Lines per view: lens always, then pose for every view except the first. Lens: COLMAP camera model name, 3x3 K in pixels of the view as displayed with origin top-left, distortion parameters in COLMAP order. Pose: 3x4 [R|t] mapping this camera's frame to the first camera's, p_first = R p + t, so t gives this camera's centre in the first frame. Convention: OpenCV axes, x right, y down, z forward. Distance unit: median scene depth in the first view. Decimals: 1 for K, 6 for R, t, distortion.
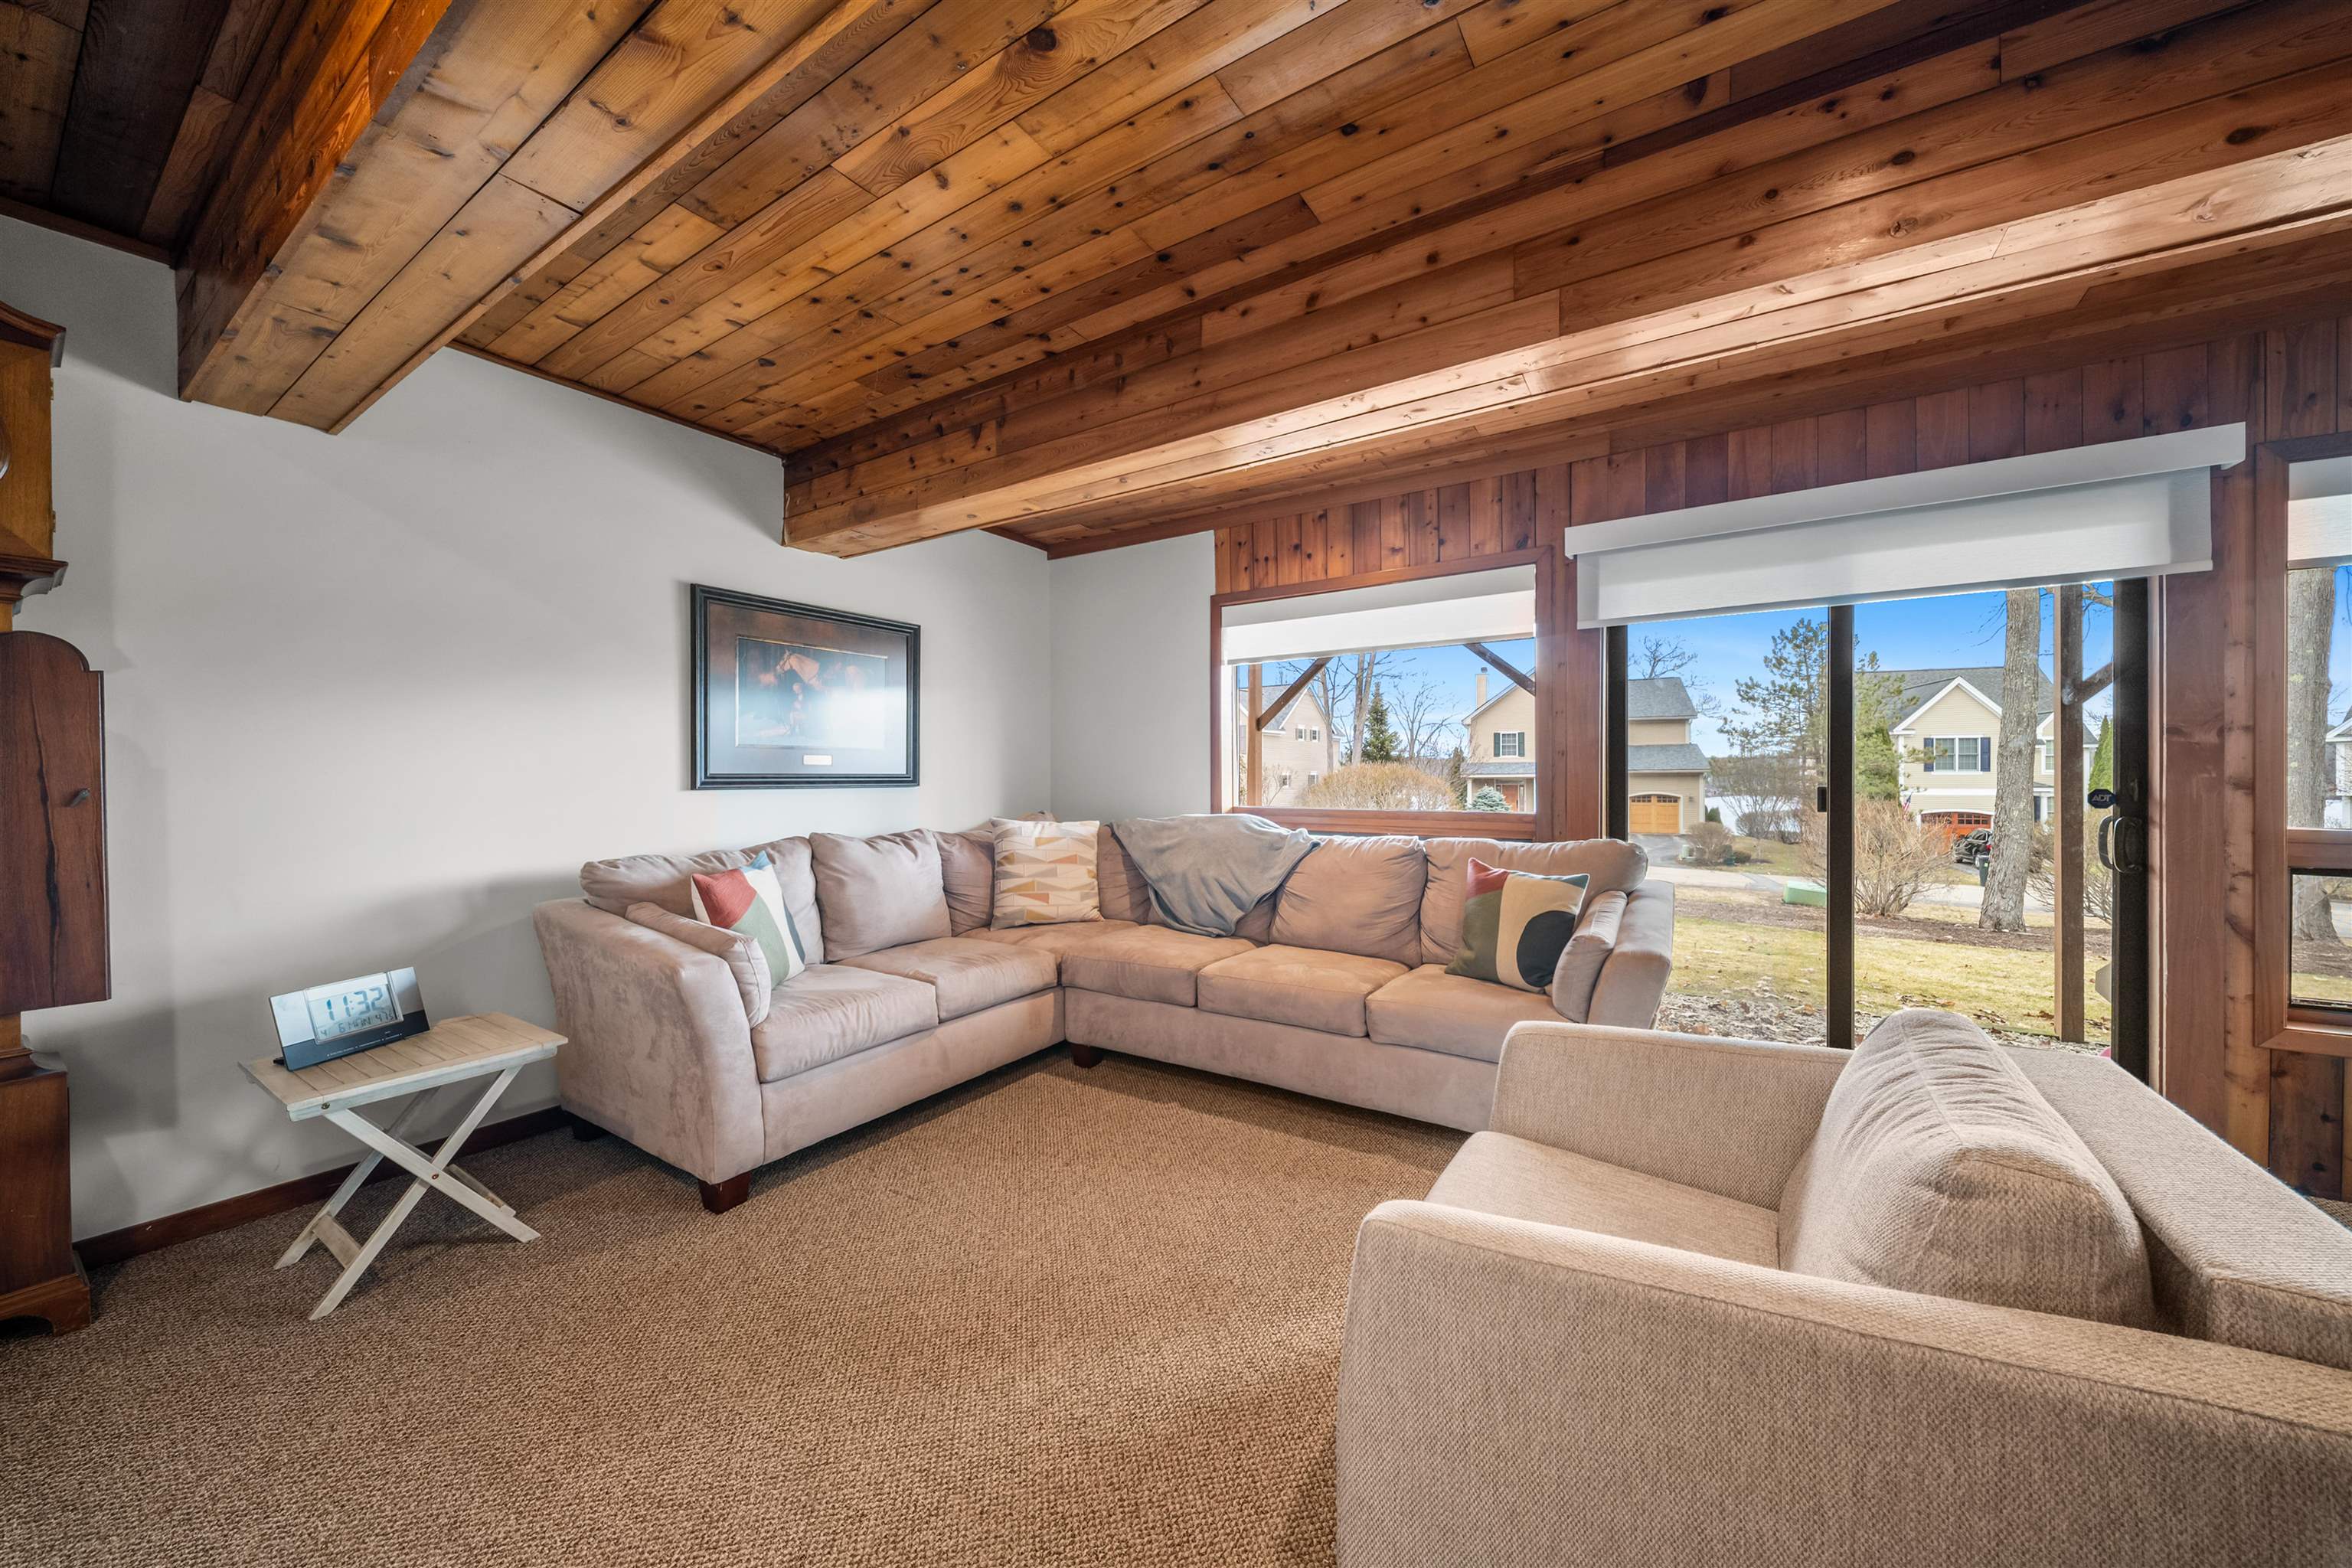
lens RADIAL K [[833.3, 0, 1180.4], [0, 833.3, 780.4], [0, 0, 1]] dist [0.009802, -0.006537]
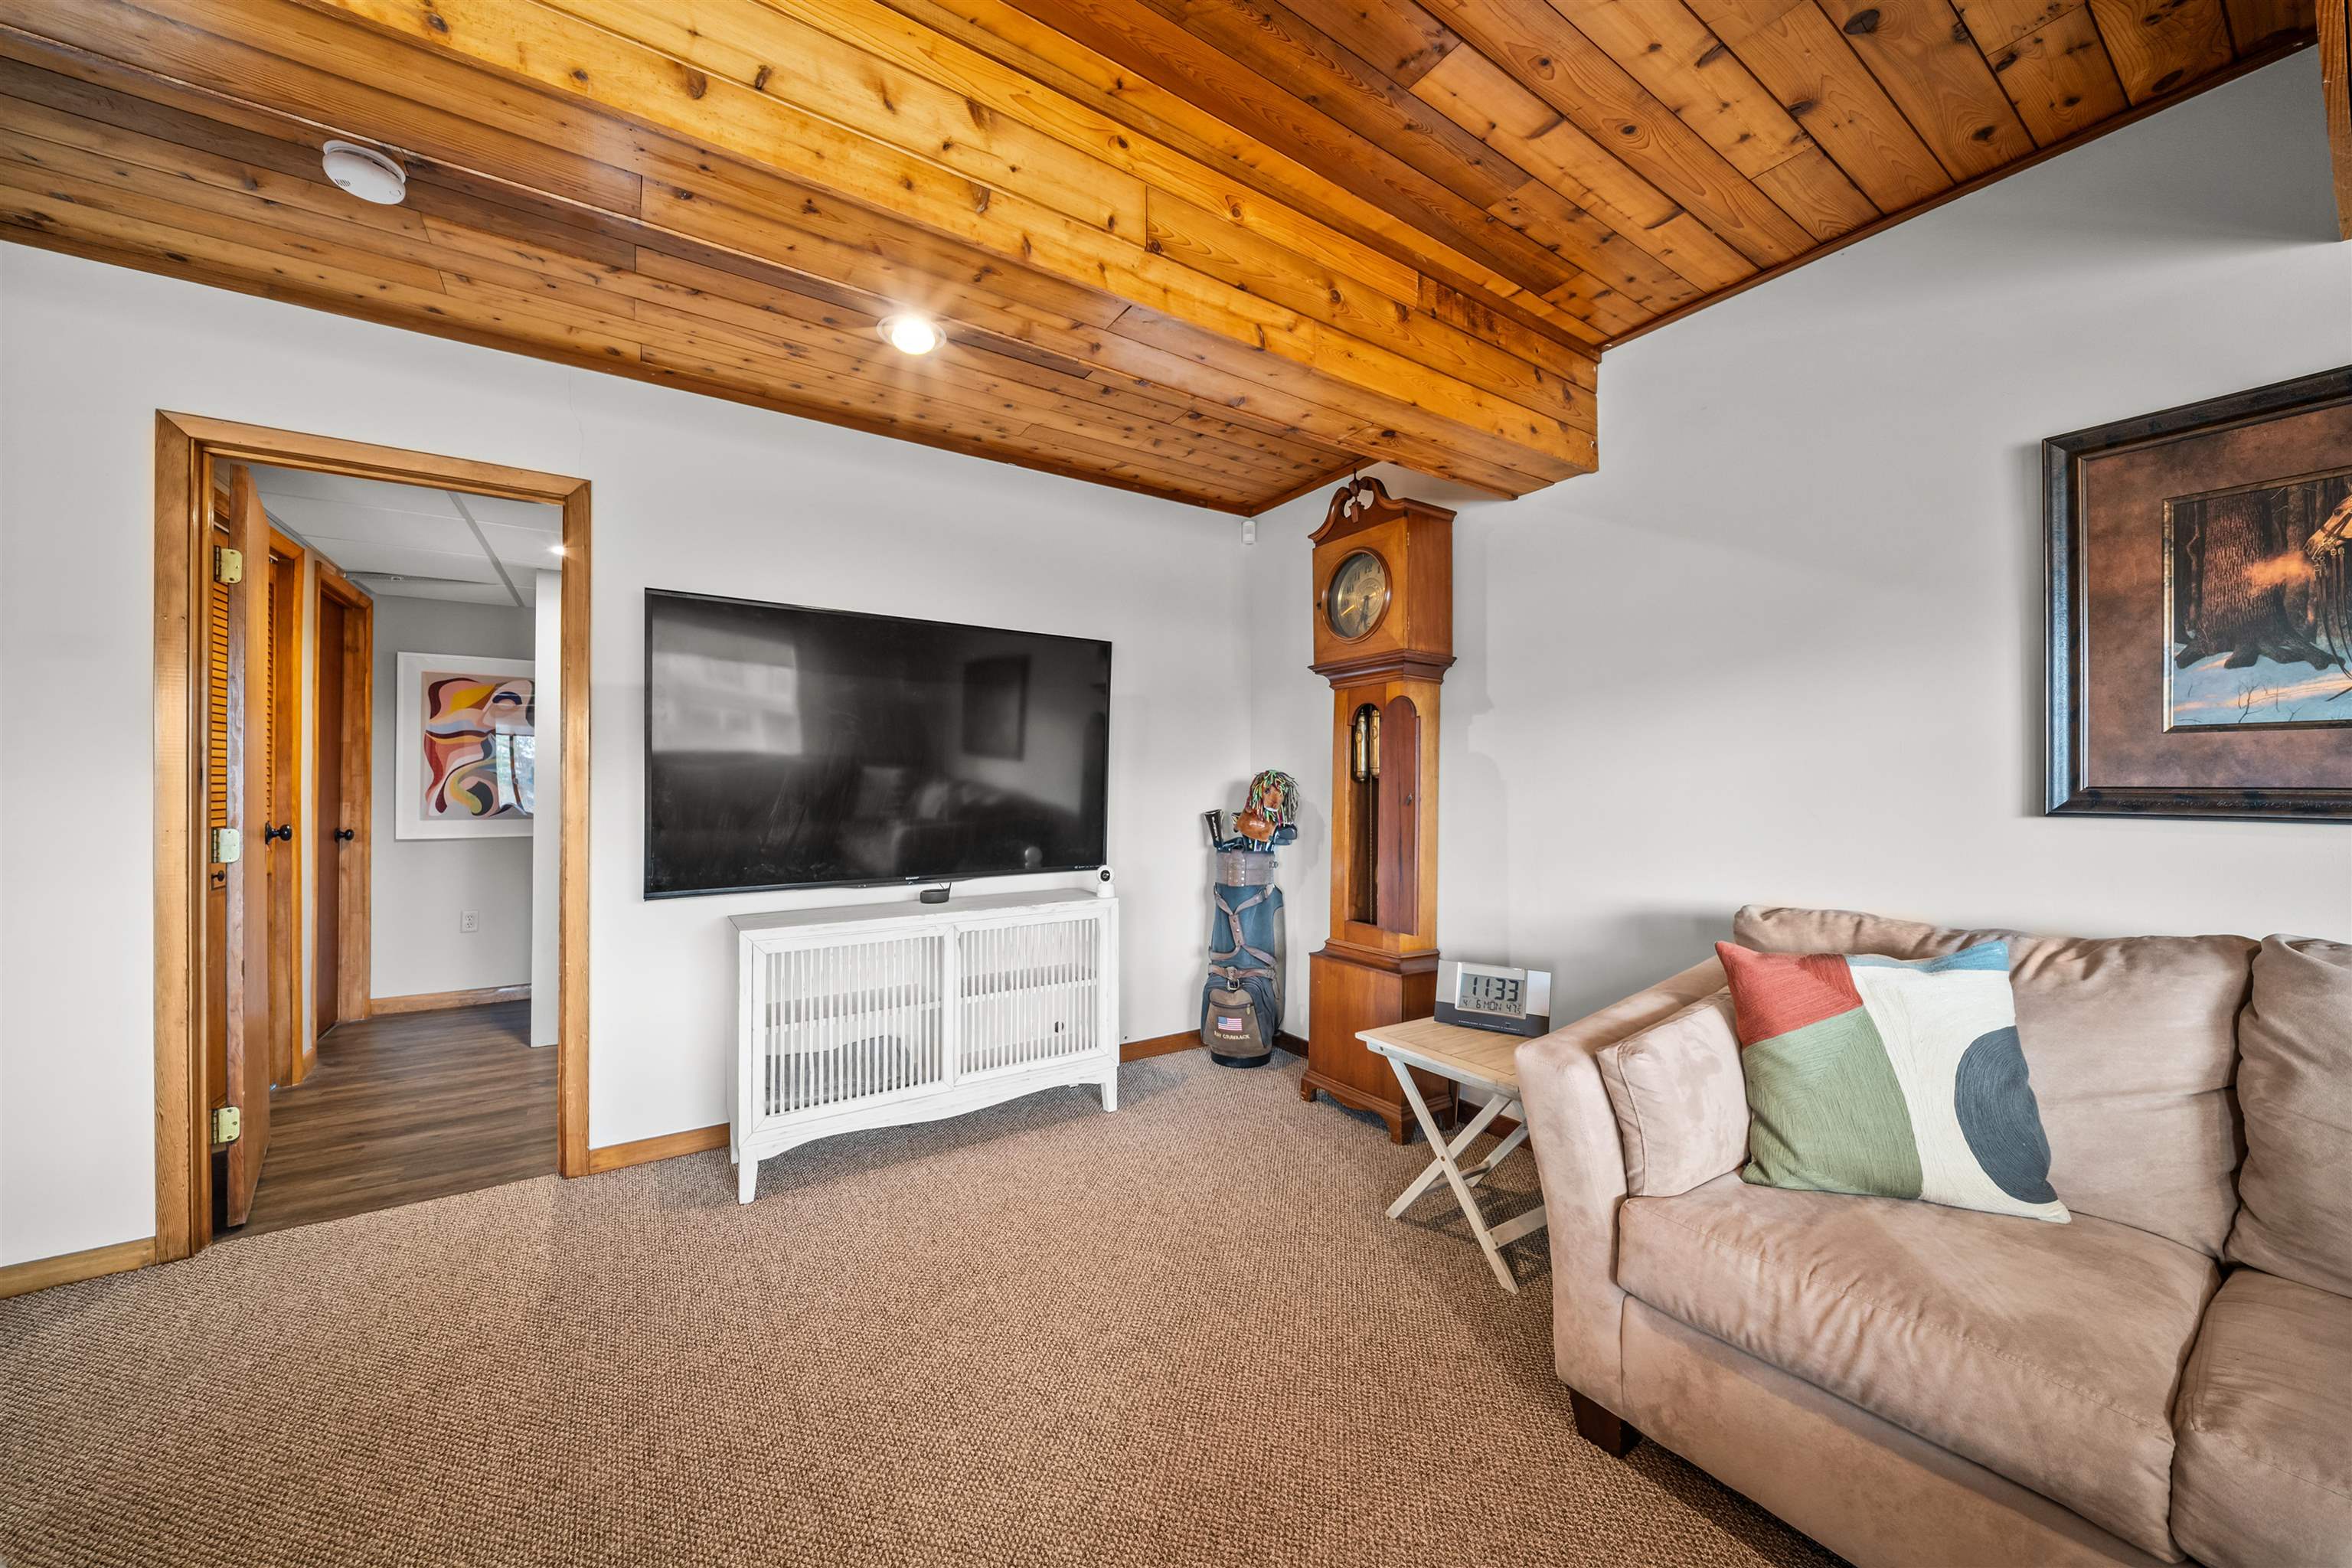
lens RADIAL K [[838.5, 0, 1172.7], [0, 838.5, 780.6], [0, 0, 1]] dist [-0.000774, -0.000593]
pose [[-0.384477, 0.001079, -0.923134, 0.203016], [-0.005876, 0.999976, 0.003617, -0.014312], [0.923116, 0.006815, -0.384462, 0.934072]]
